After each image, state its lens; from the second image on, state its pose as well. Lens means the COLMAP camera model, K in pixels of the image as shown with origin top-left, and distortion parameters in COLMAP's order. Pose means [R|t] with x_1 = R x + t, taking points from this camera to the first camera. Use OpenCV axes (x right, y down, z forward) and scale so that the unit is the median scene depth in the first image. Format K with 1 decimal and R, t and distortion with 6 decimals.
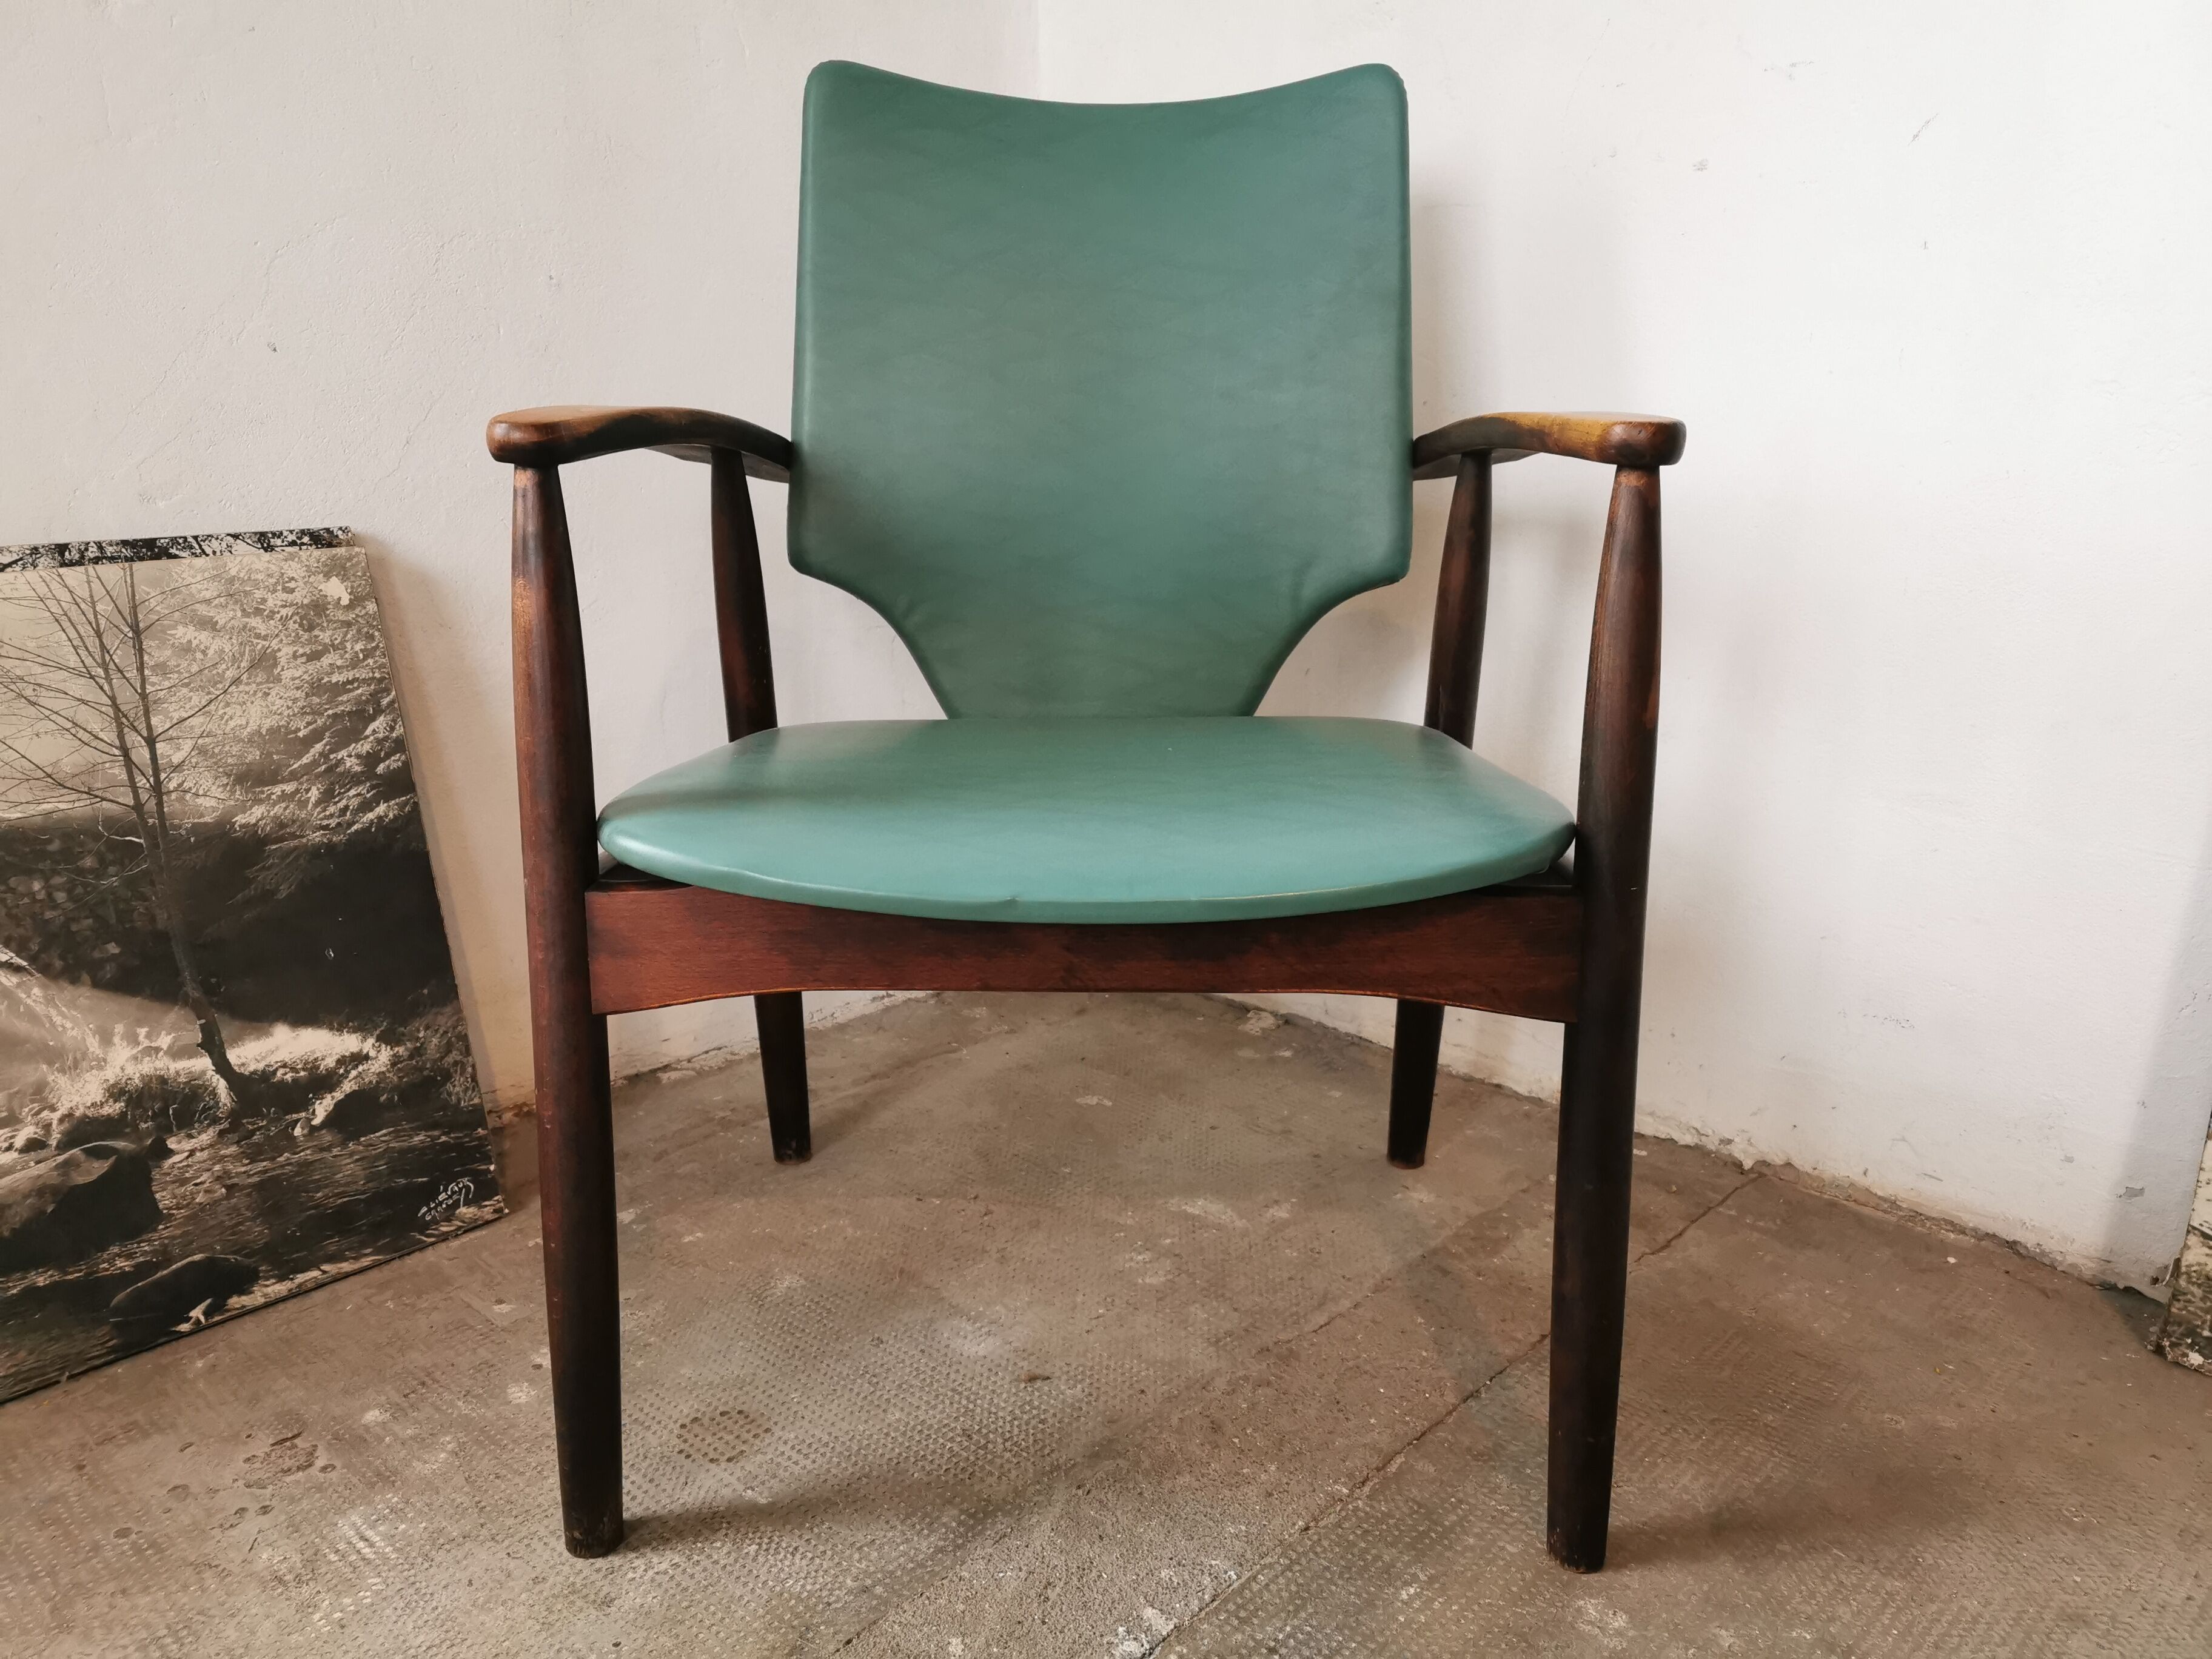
lens RADIAL K [[1714.2, 0, 1103.5], [0, 1714.2, 824.6], [0, 0, 1]] dist [0.069156, -0.100610]
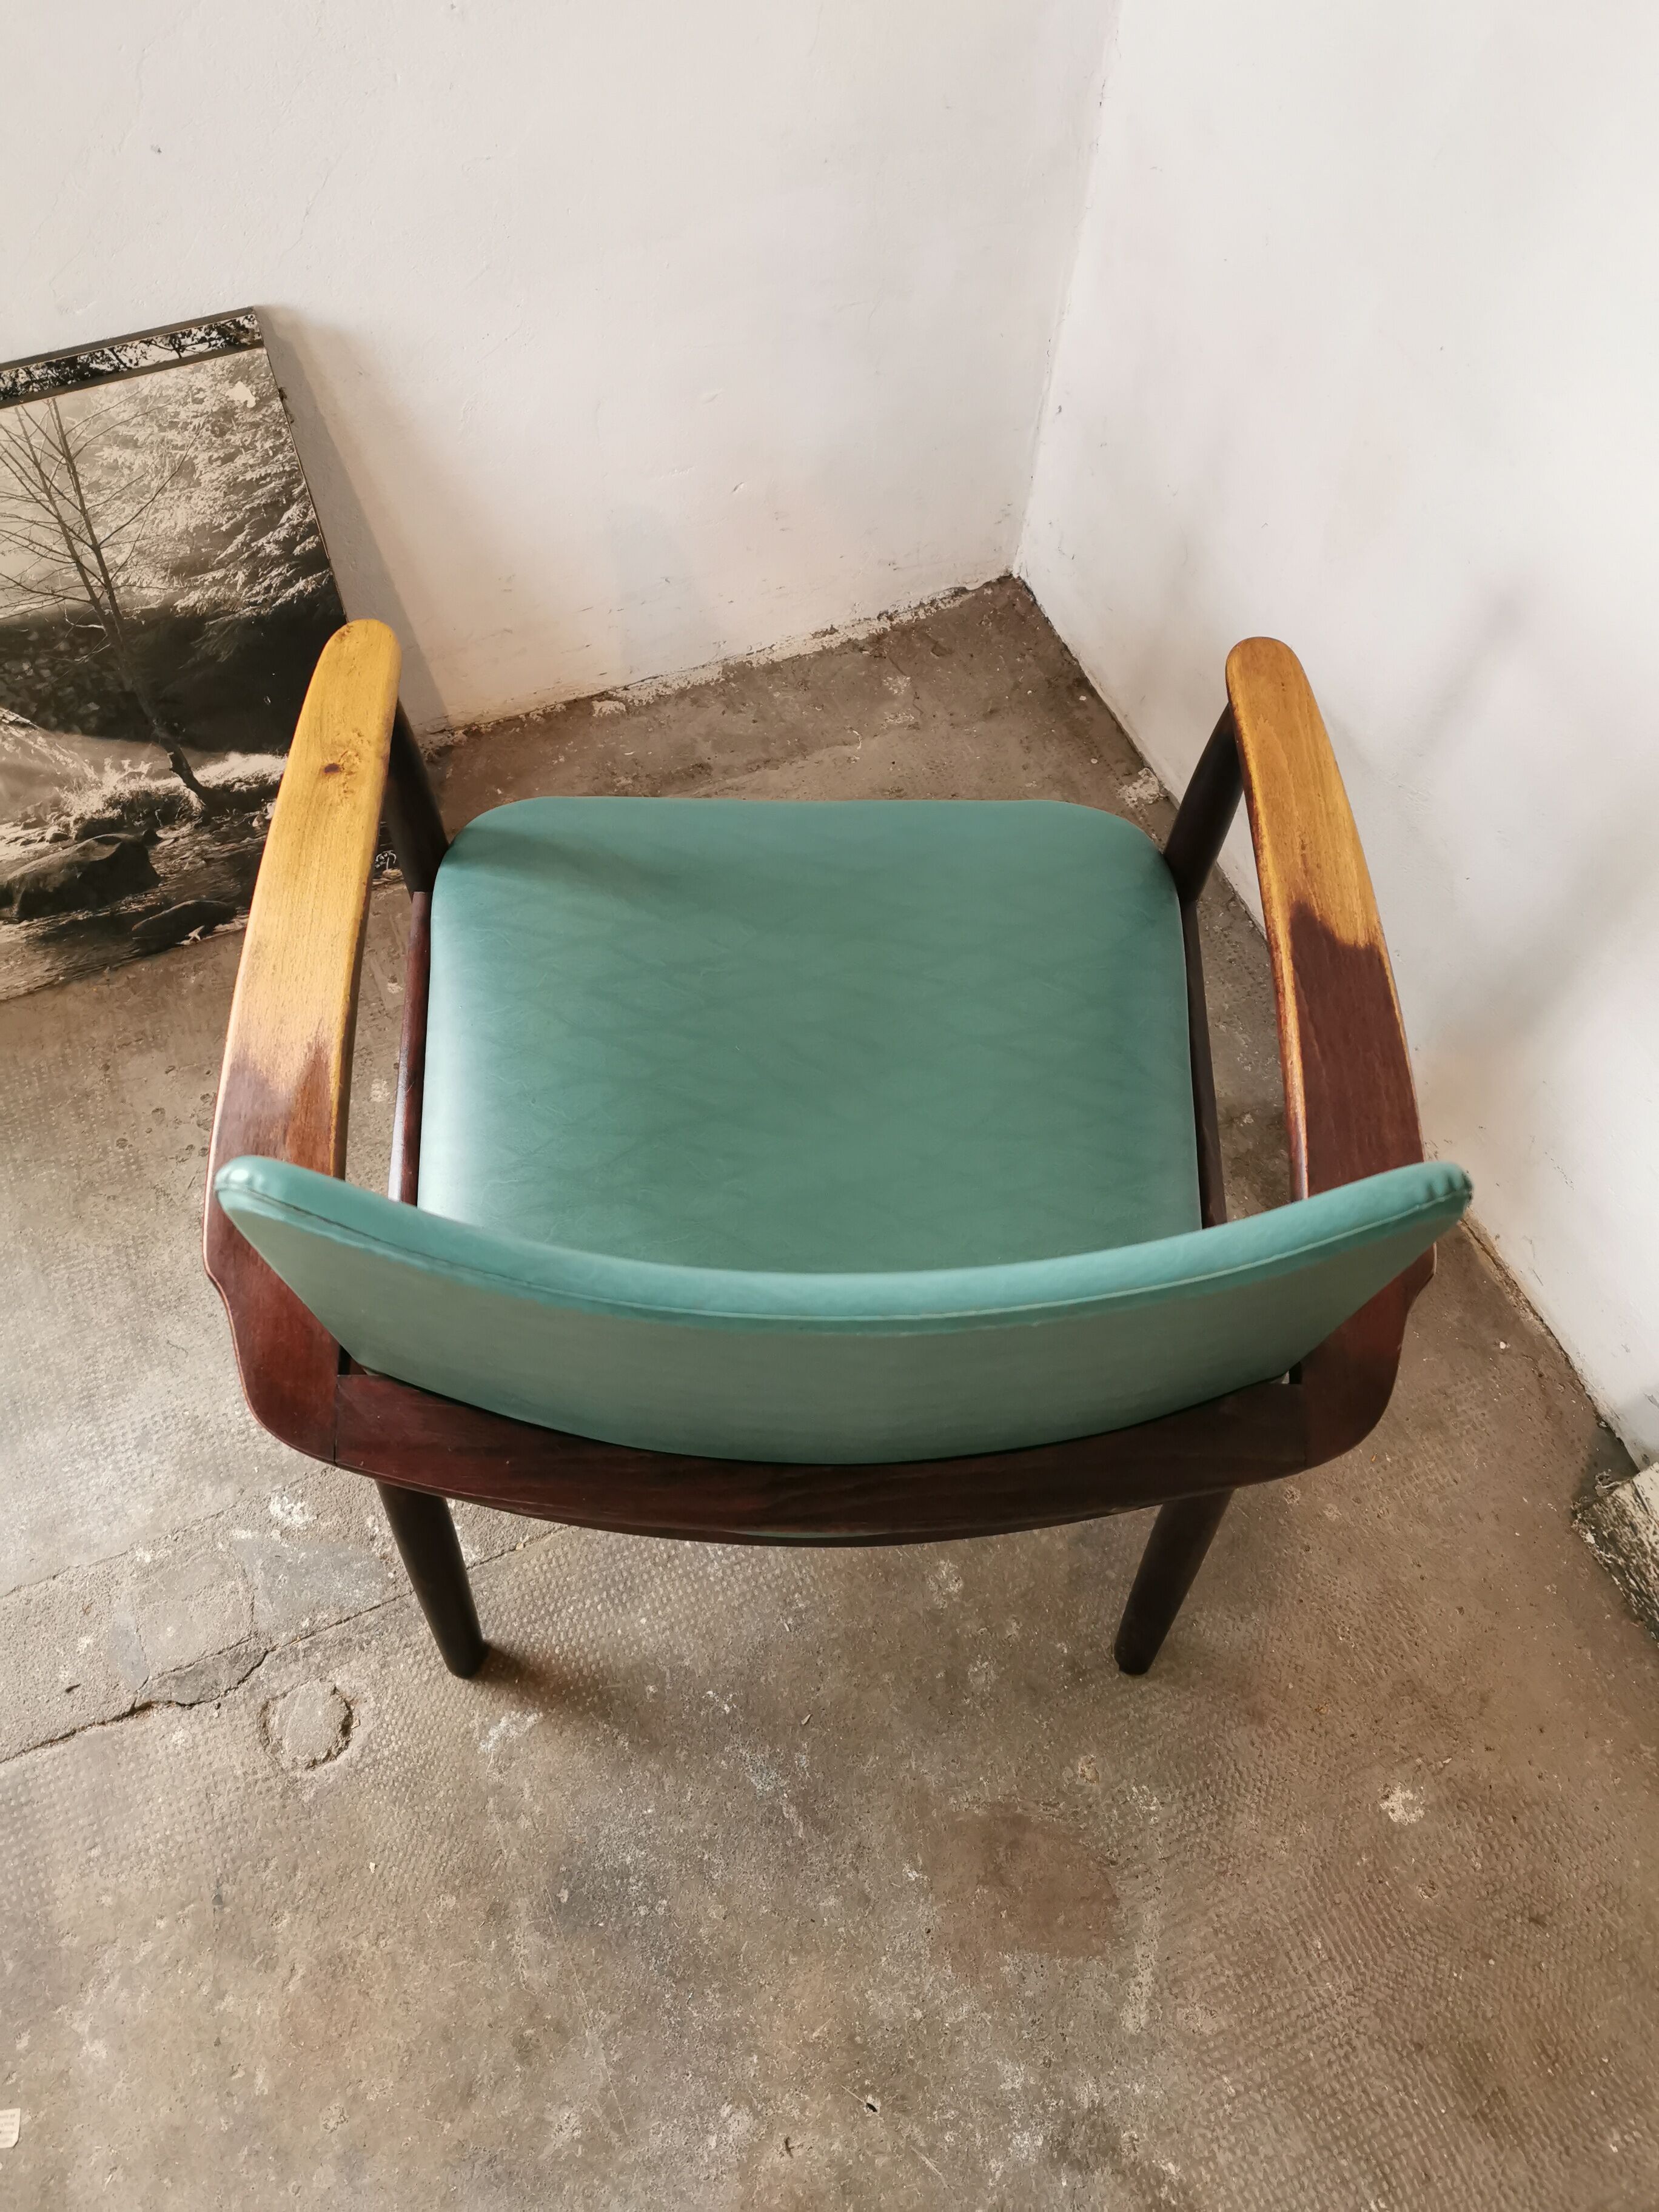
lens RADIAL K [[1714.2, 0, 812.6], [0, 1714.2, 1077.1], [0, 0, 1]] dist [0.069156, -0.100610]
pose [[0.917886, 0.350666, -0.185793, 0.235149], [-0.125399, 0.700481, 0.702568, -0.677276], [0.376511, -0.621579, 0.686934, 0.156495]]
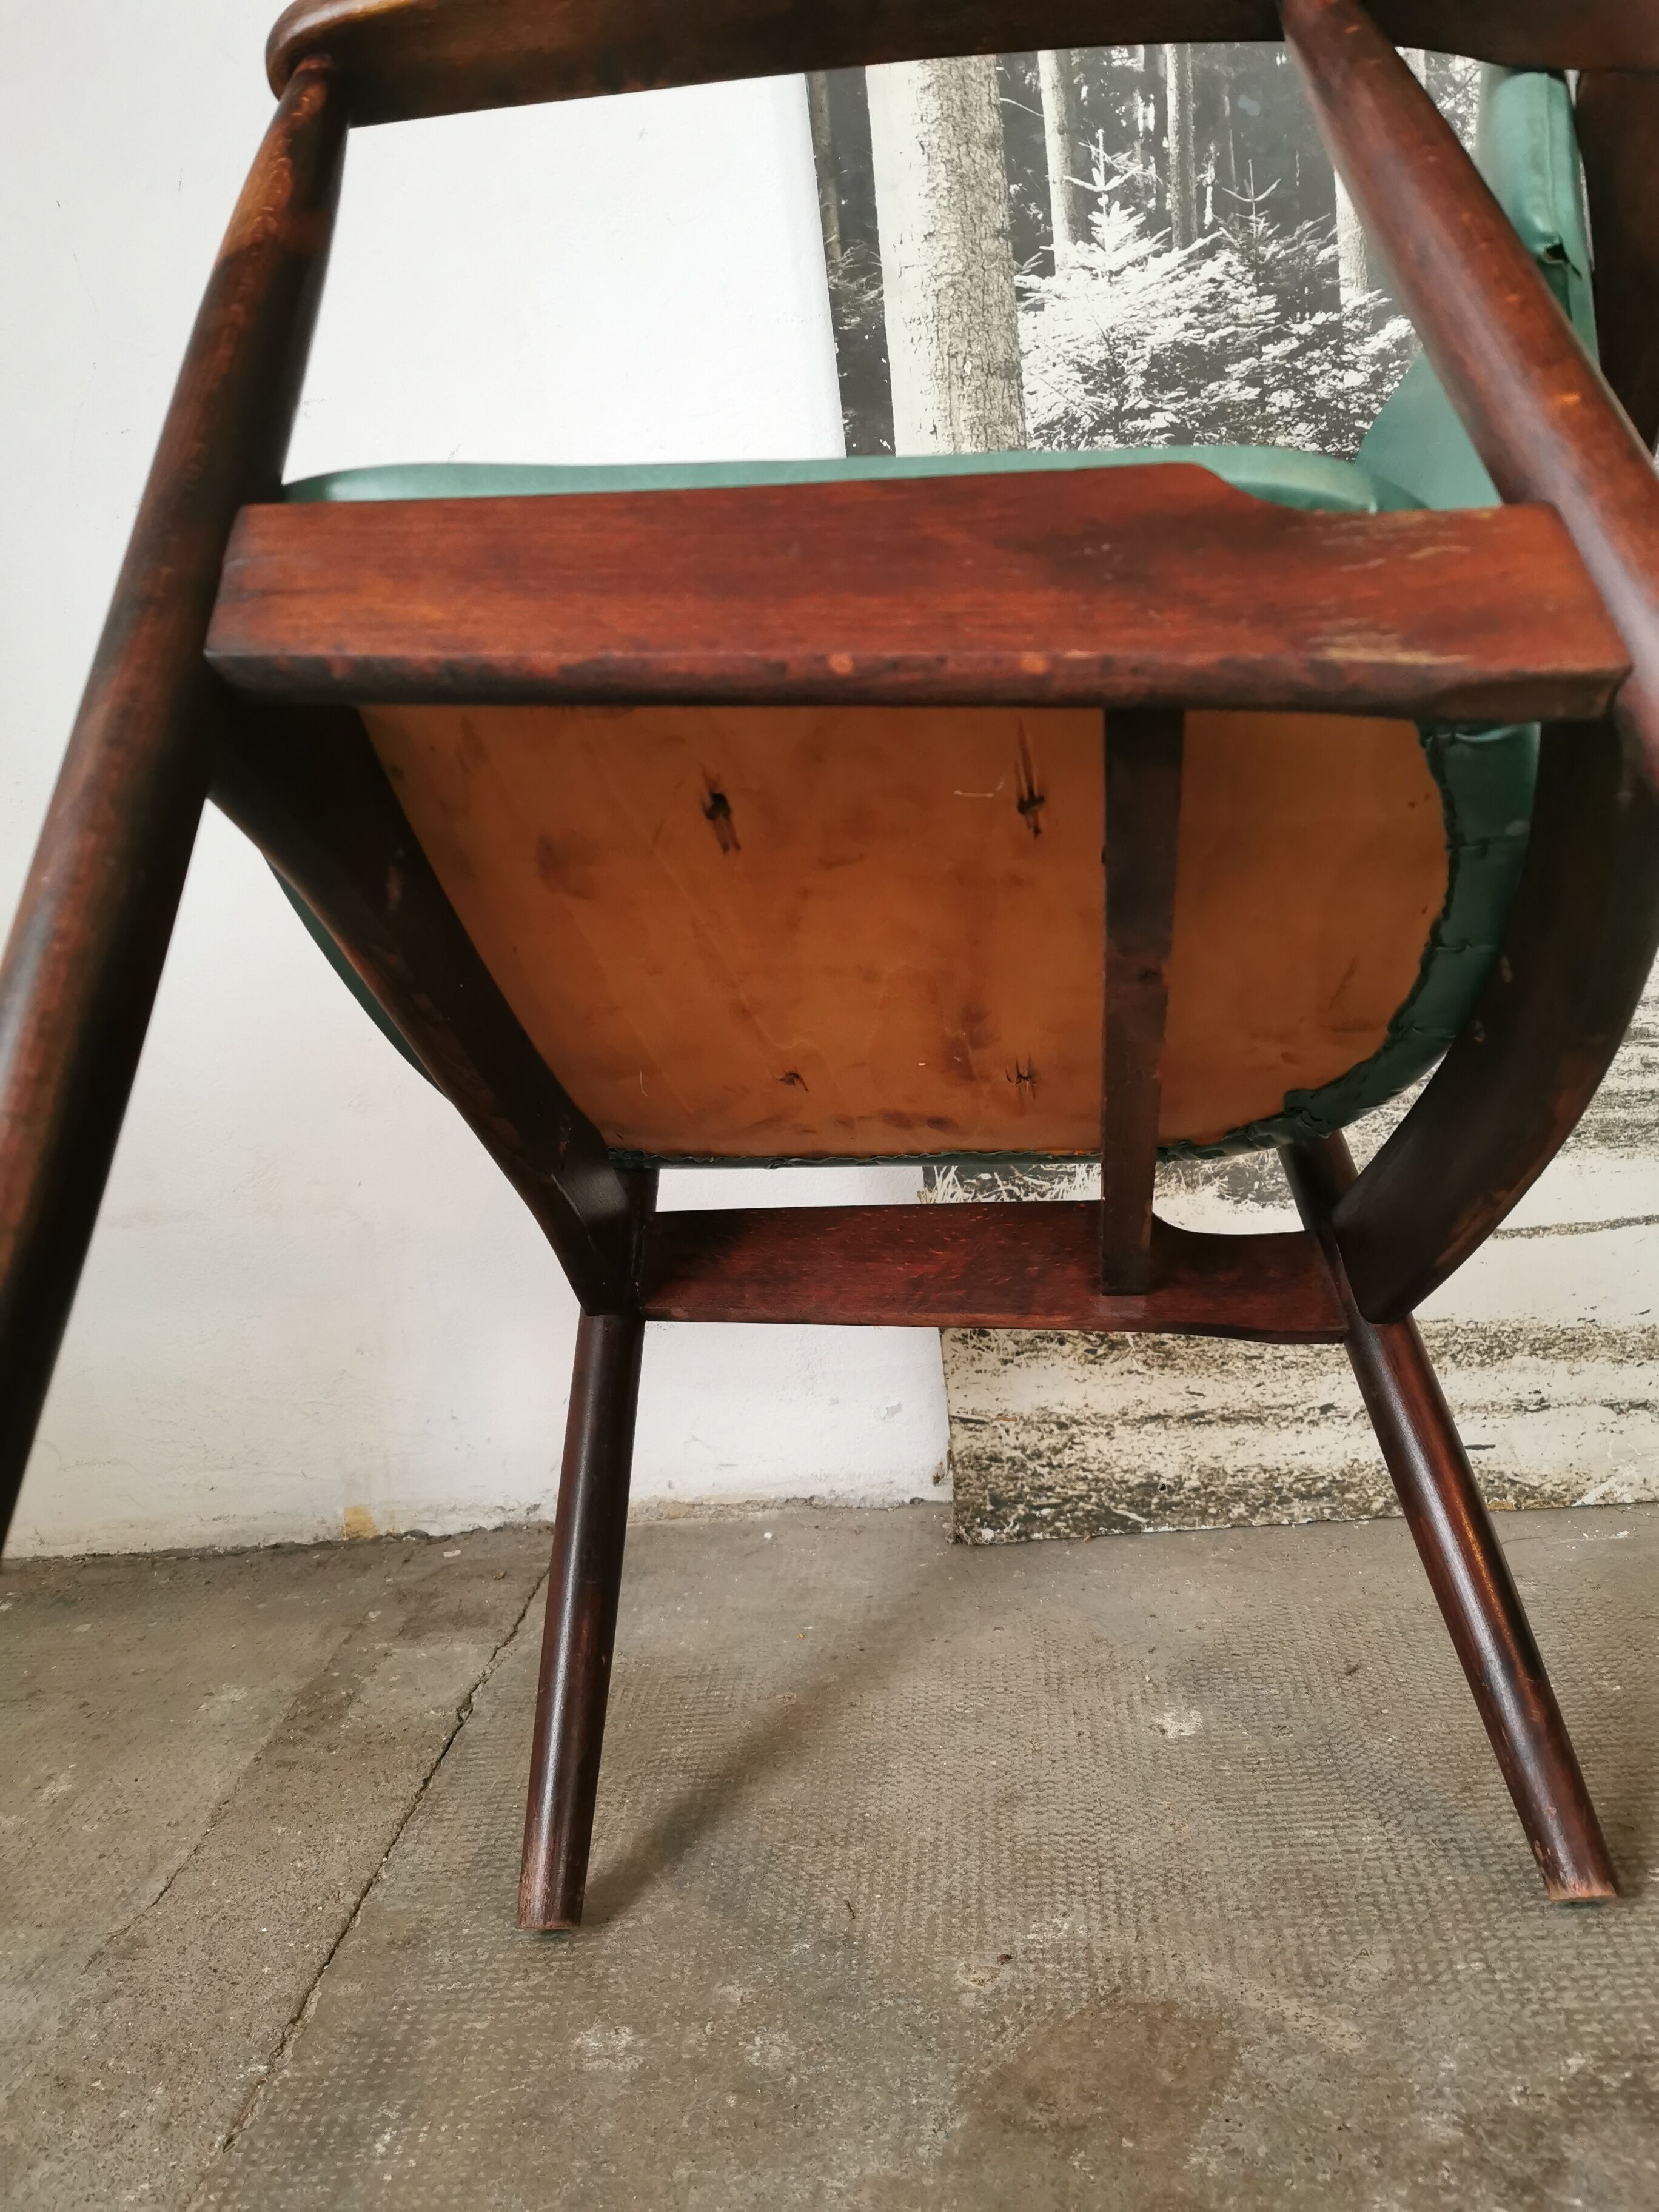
lens RADIAL K [[1714.2, 0, 834.8], [0, 1714.2, 1105.7], [0, 0, 1]] dist [0.069156, -0.100610]
pose [[0.782586, -0.204621, 0.587954, -0.024279], [0.273528, 0.961412, -0.029483, 0.053484], [-0.559233, 0.183895, 0.808357, 0.125455]]
